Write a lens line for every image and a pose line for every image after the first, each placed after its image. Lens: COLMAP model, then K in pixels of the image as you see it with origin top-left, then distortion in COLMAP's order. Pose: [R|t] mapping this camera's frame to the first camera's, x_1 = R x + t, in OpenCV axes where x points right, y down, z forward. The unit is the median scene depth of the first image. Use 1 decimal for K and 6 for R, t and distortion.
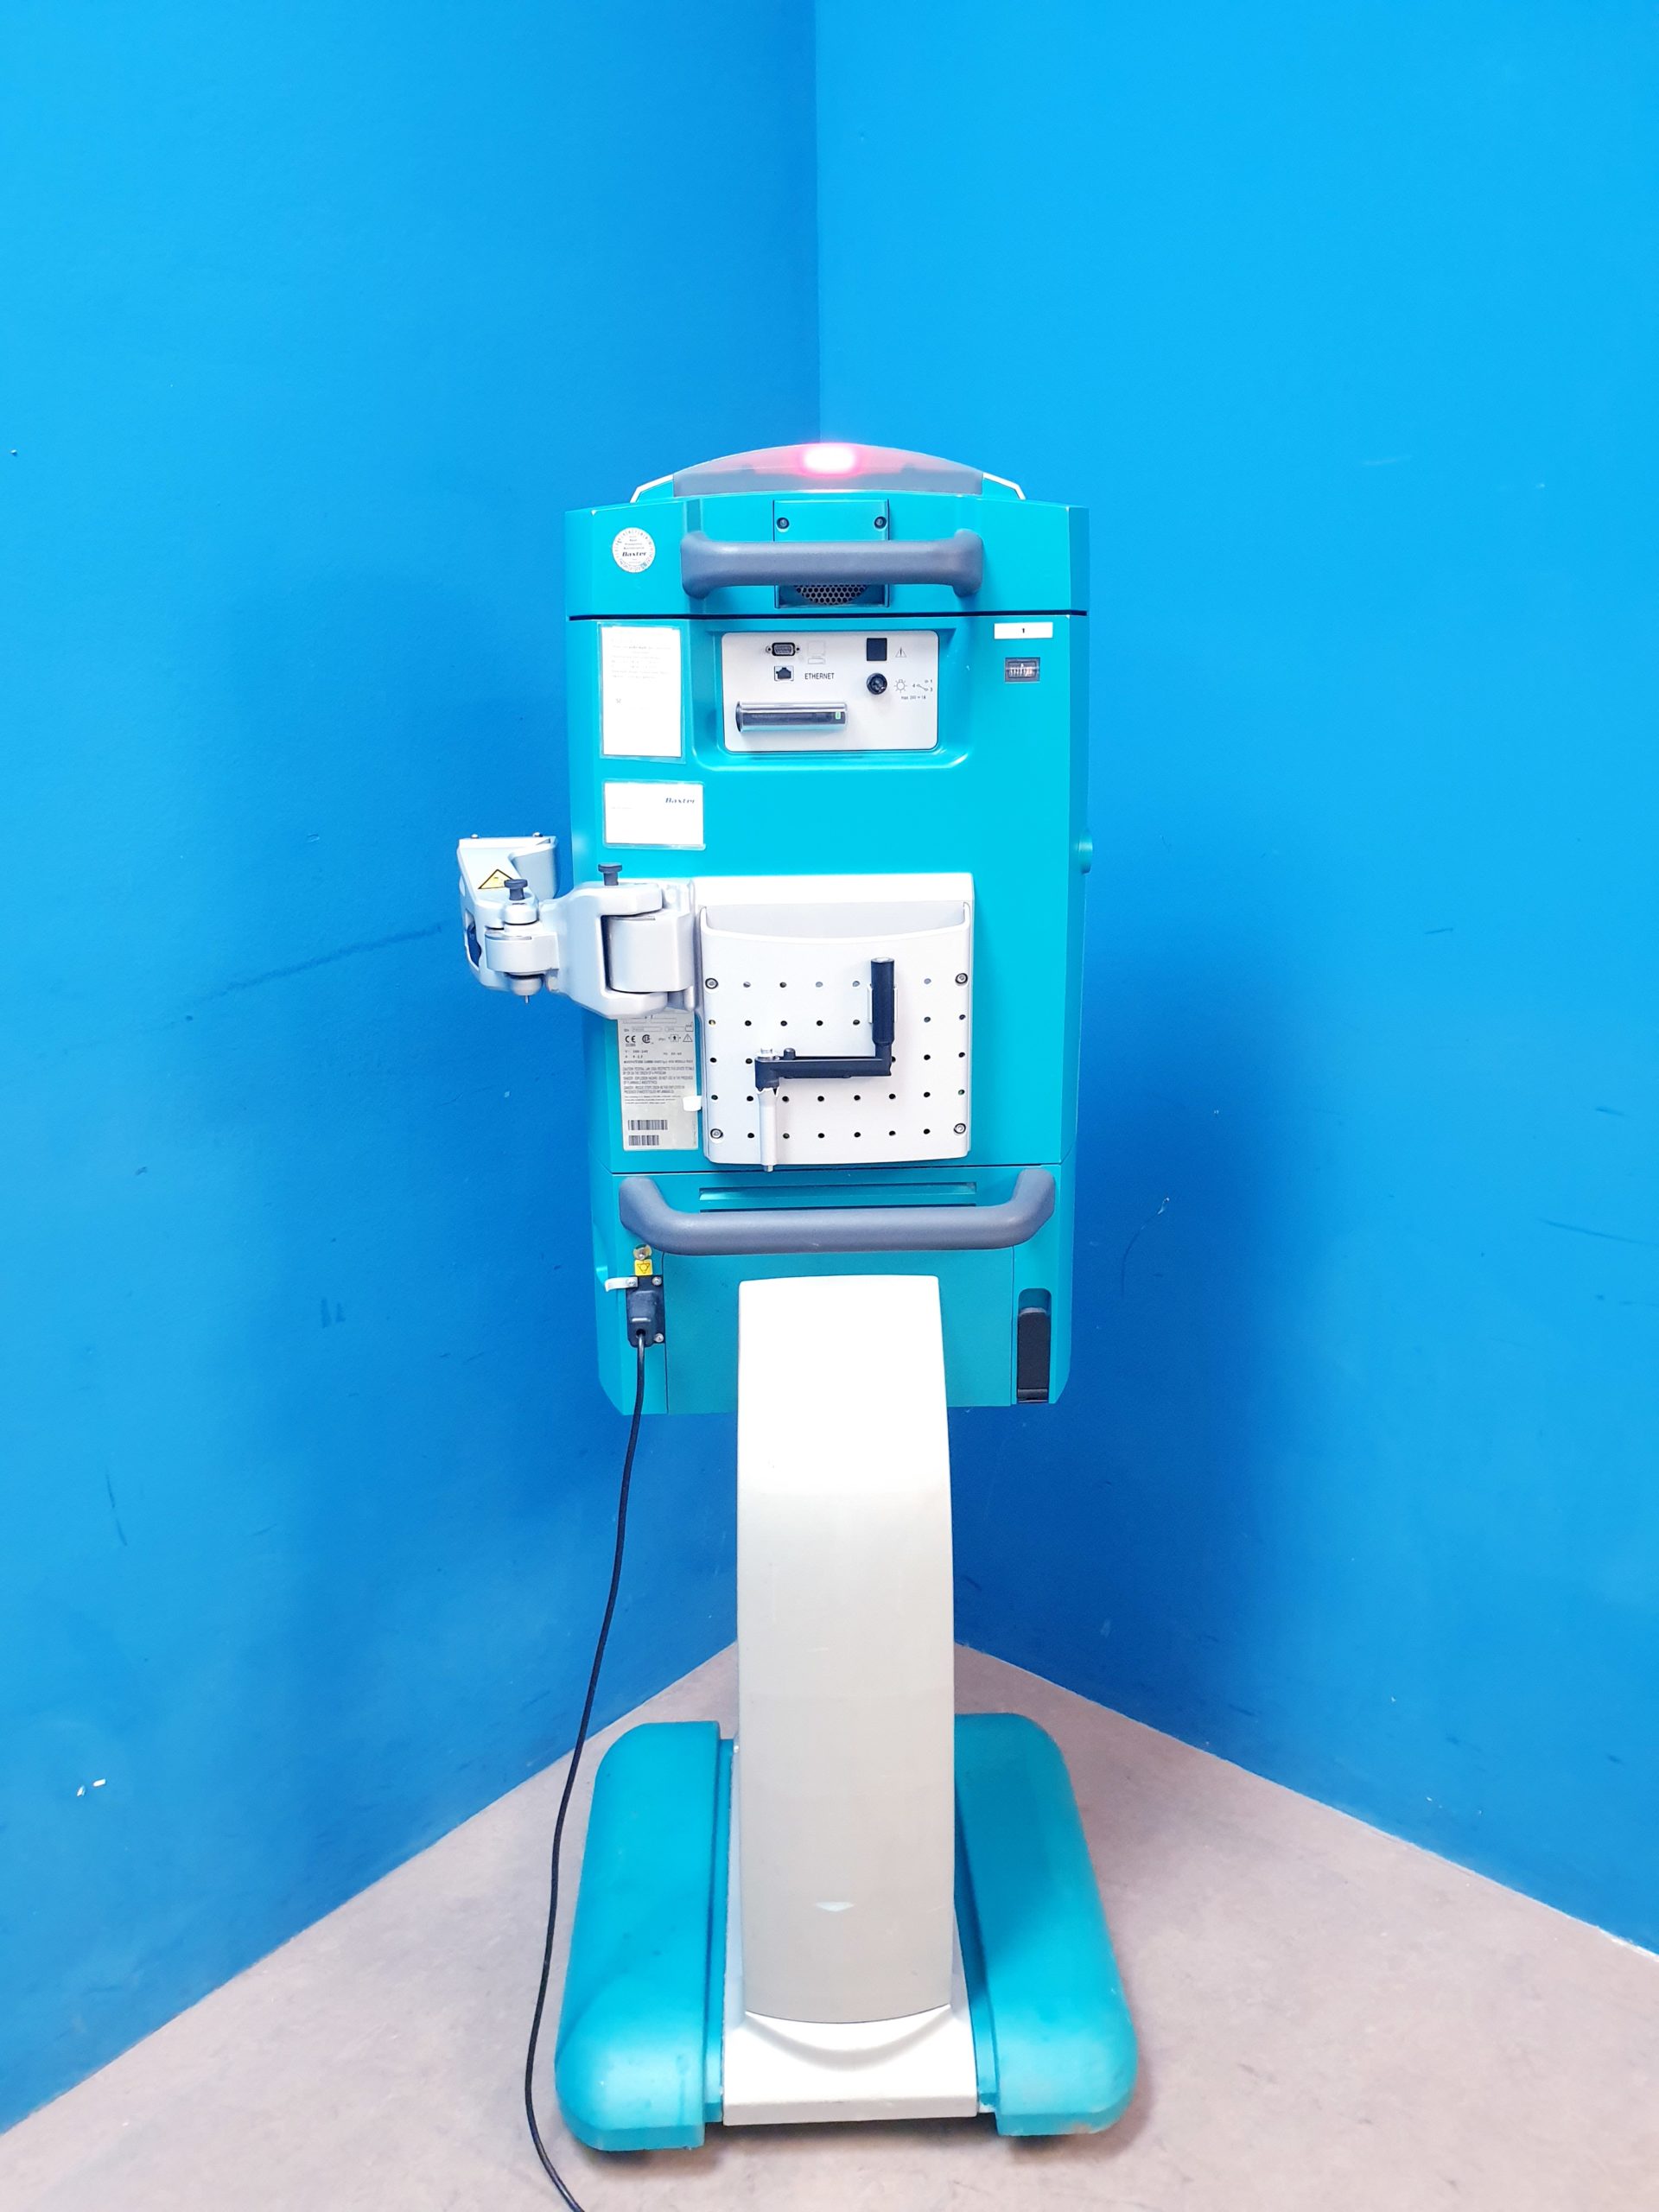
lens RADIAL K [[1686.7, 0, 829.5], [0, 1686.7, 1106.0], [0, 0, 1]] dist [0.051954, -0.105484]
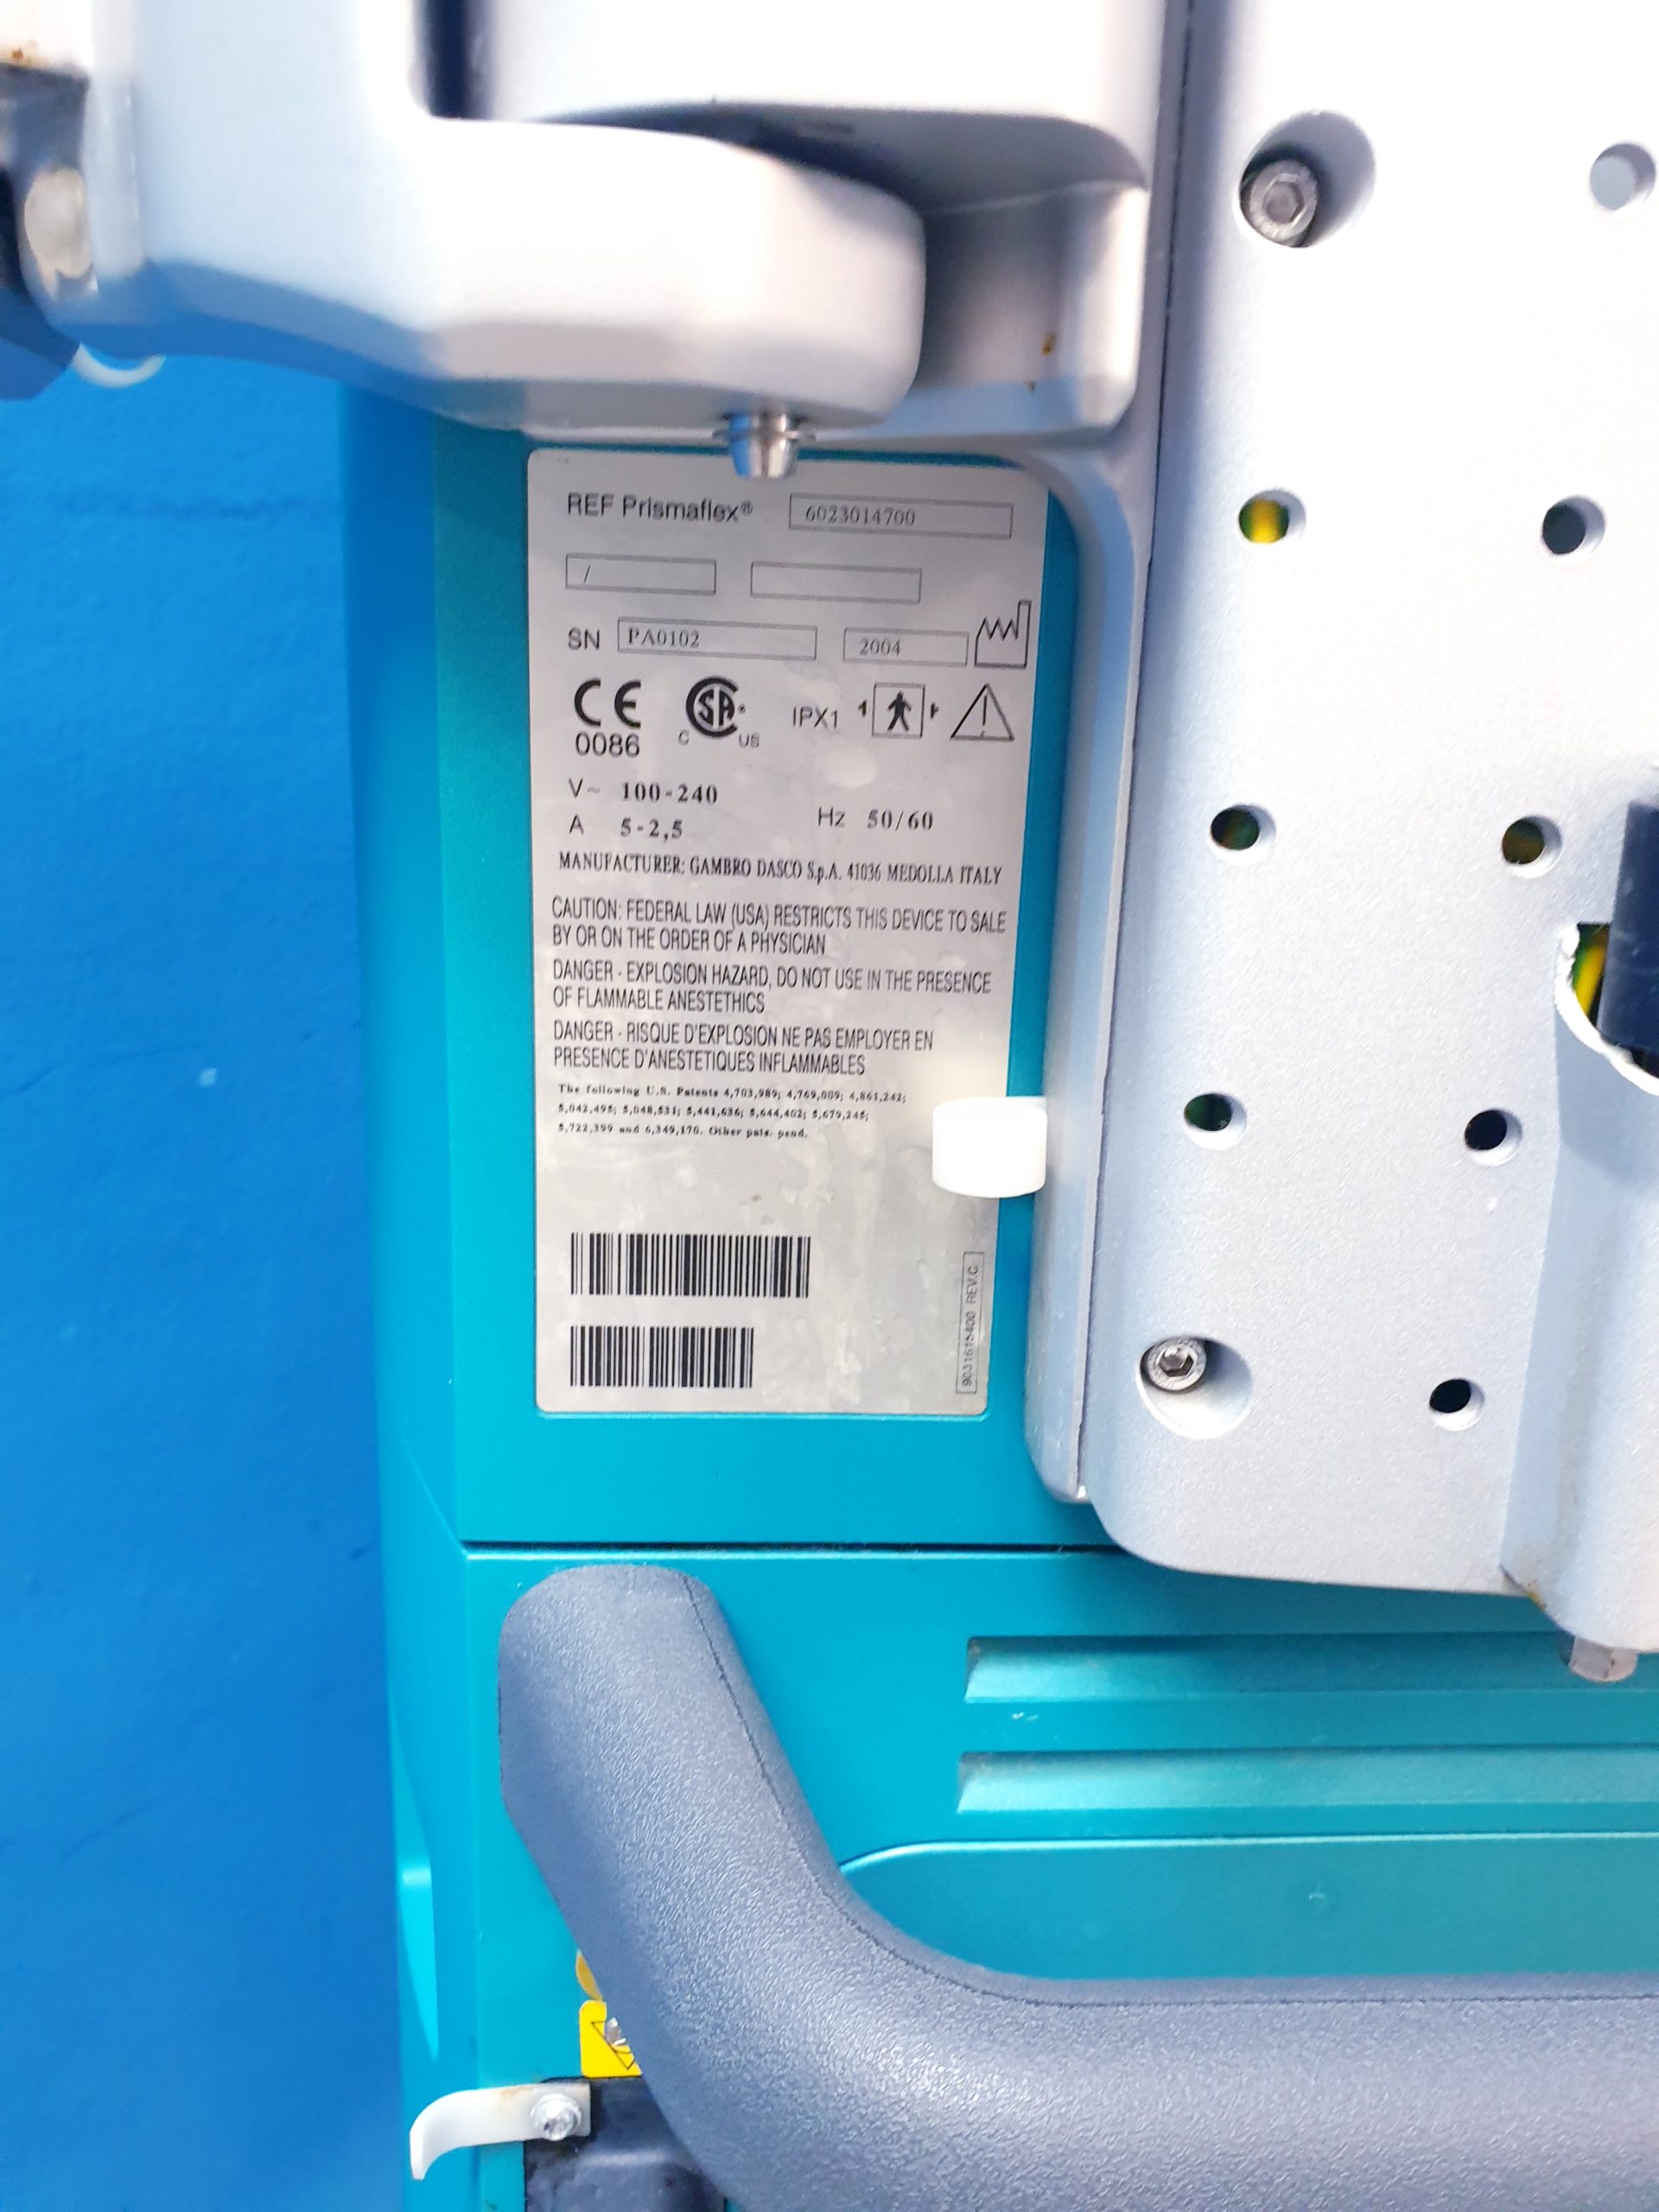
lens RADIAL K [[1698.6, 0, 847.7], [0, 1698.6, 1106.3], [0, 0, 1]] dist [0.154379, -0.467791]
pose [[0.998445, 0.039053, 0.039780, -0.100327], [-0.038654, 0.999195, -0.010758, -0.002951], [-0.040168, 0.009203, 0.999151, 0.839495]]
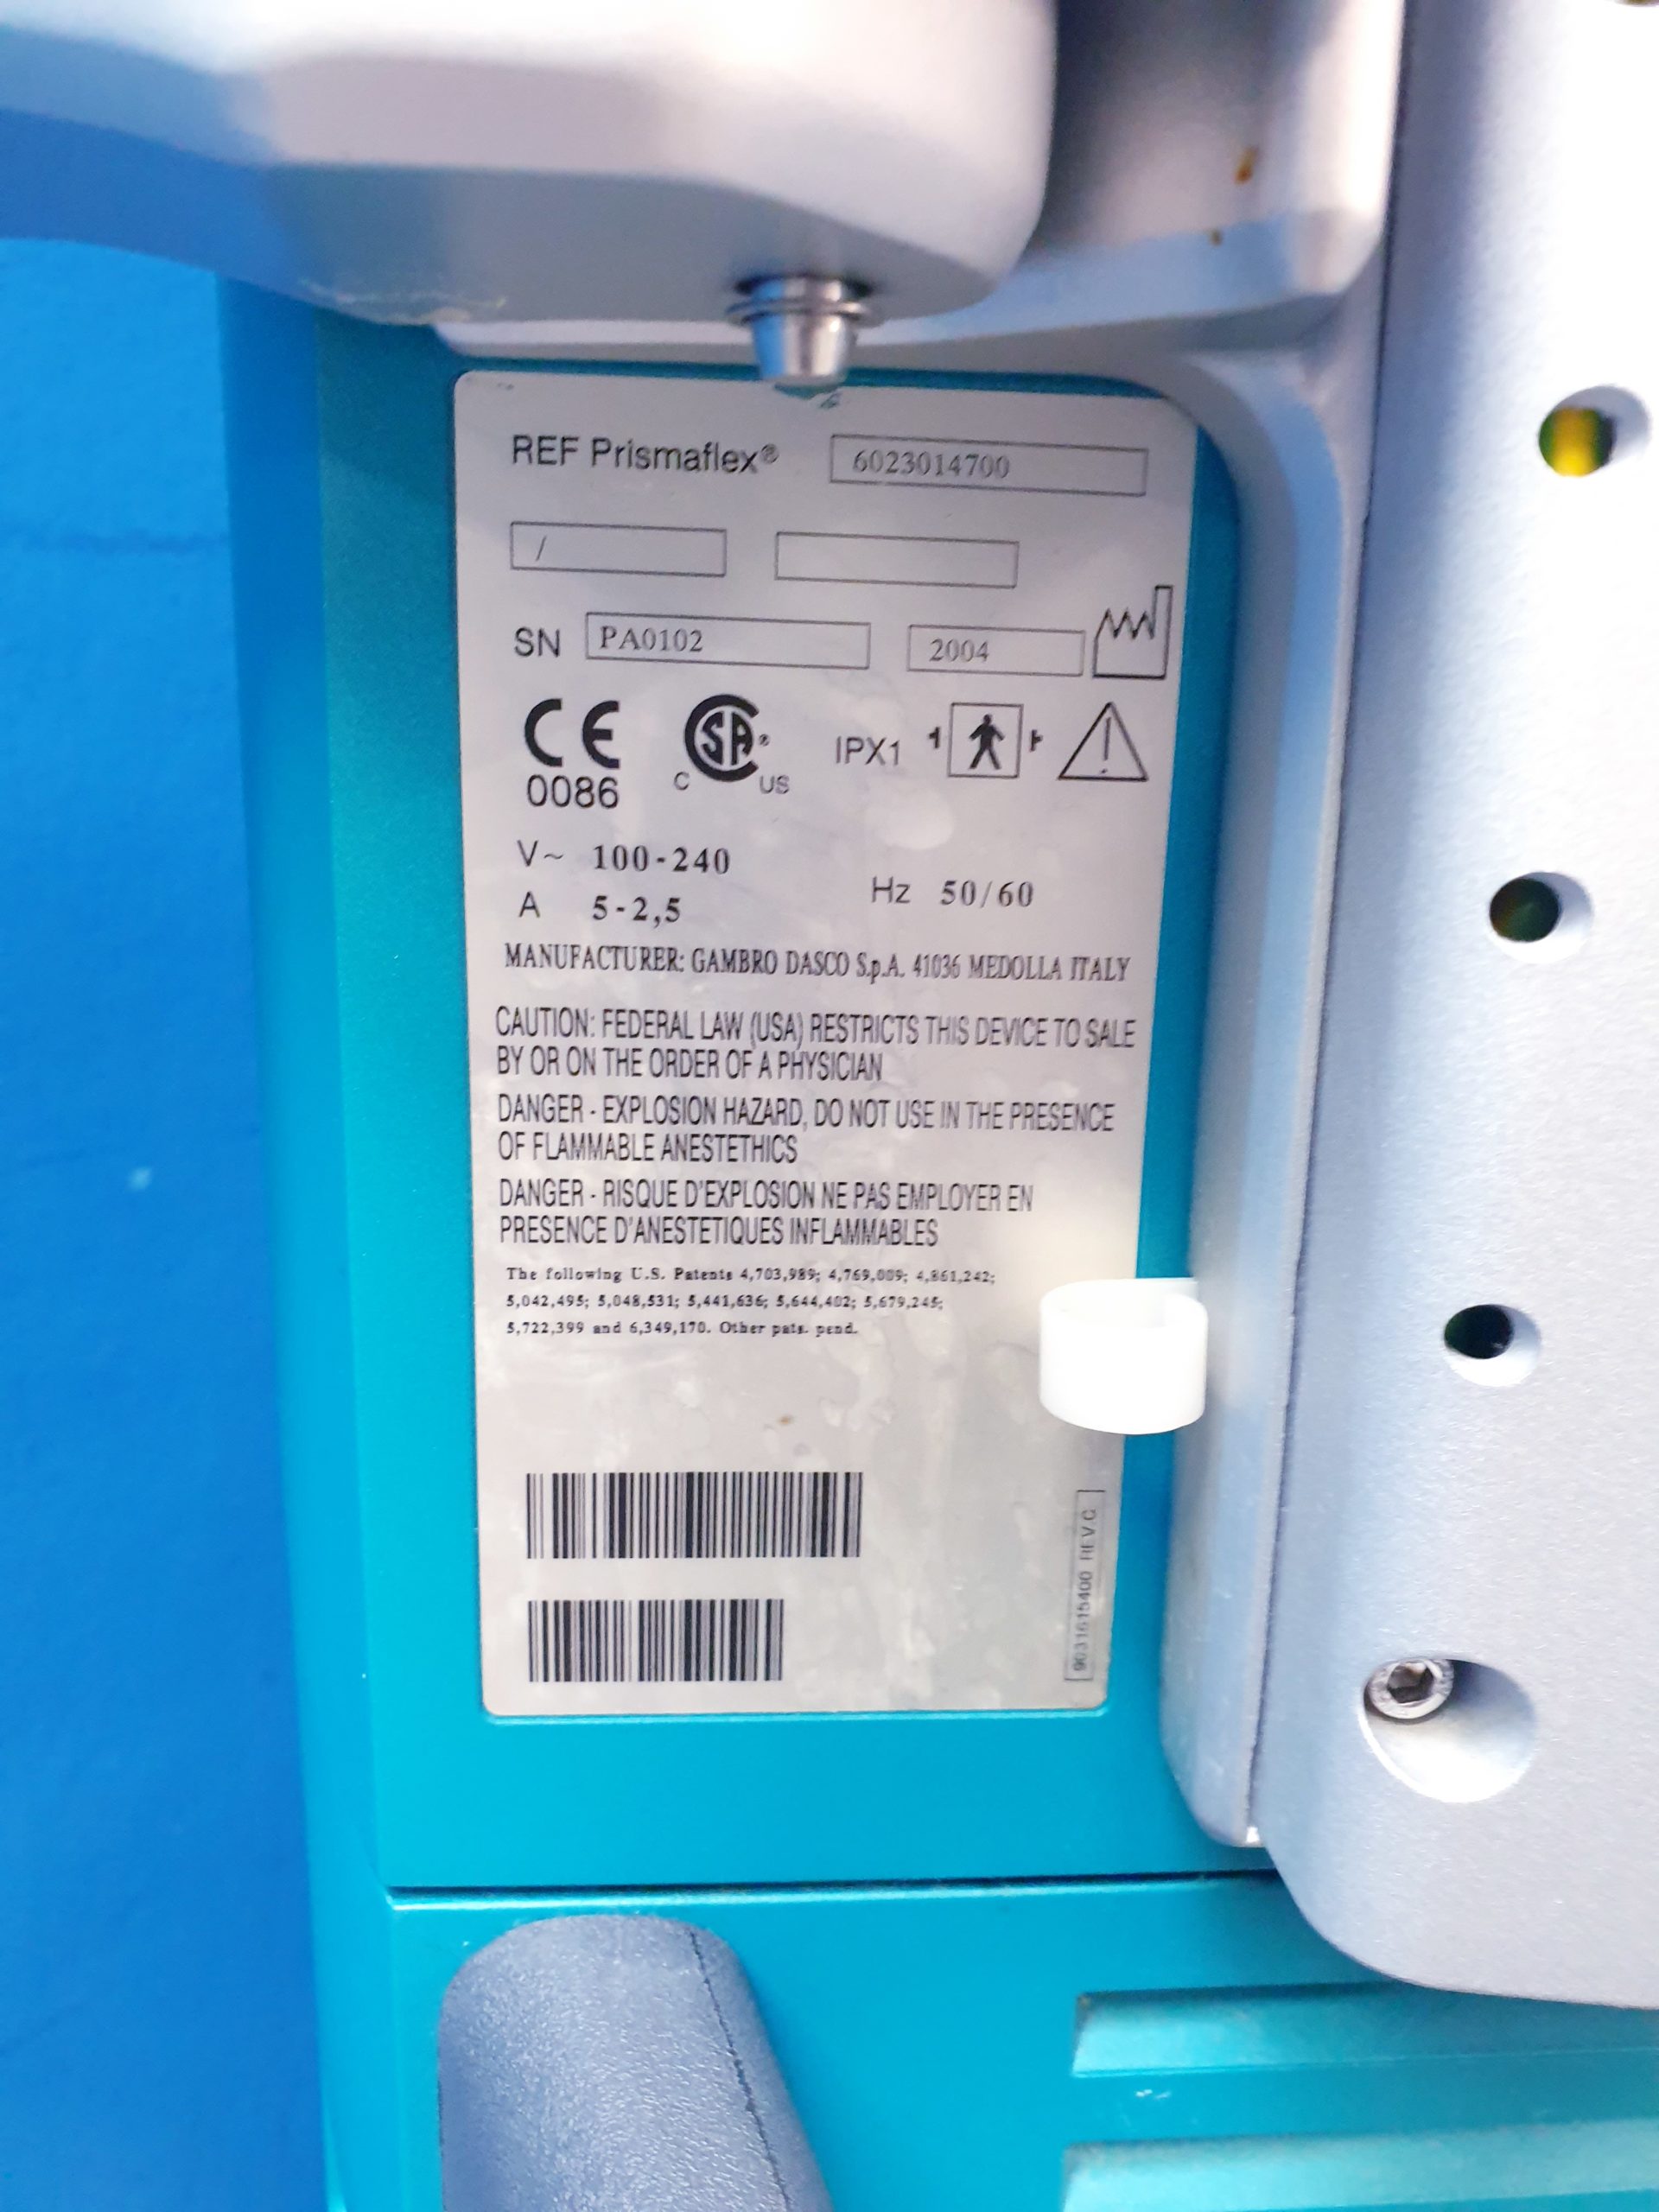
lens RADIAL K [[1658.6, 0, 862.1], [0, 1658.6, 1099.6], [0, 0, 1]] dist [0.088245, -0.221815]
pose [[0.998069, 0.028707, 0.055088, -0.103994], [-0.026264, 0.998661, -0.044571, -0.012543], [-0.056294, 0.043038, 0.997486, 0.888183]]
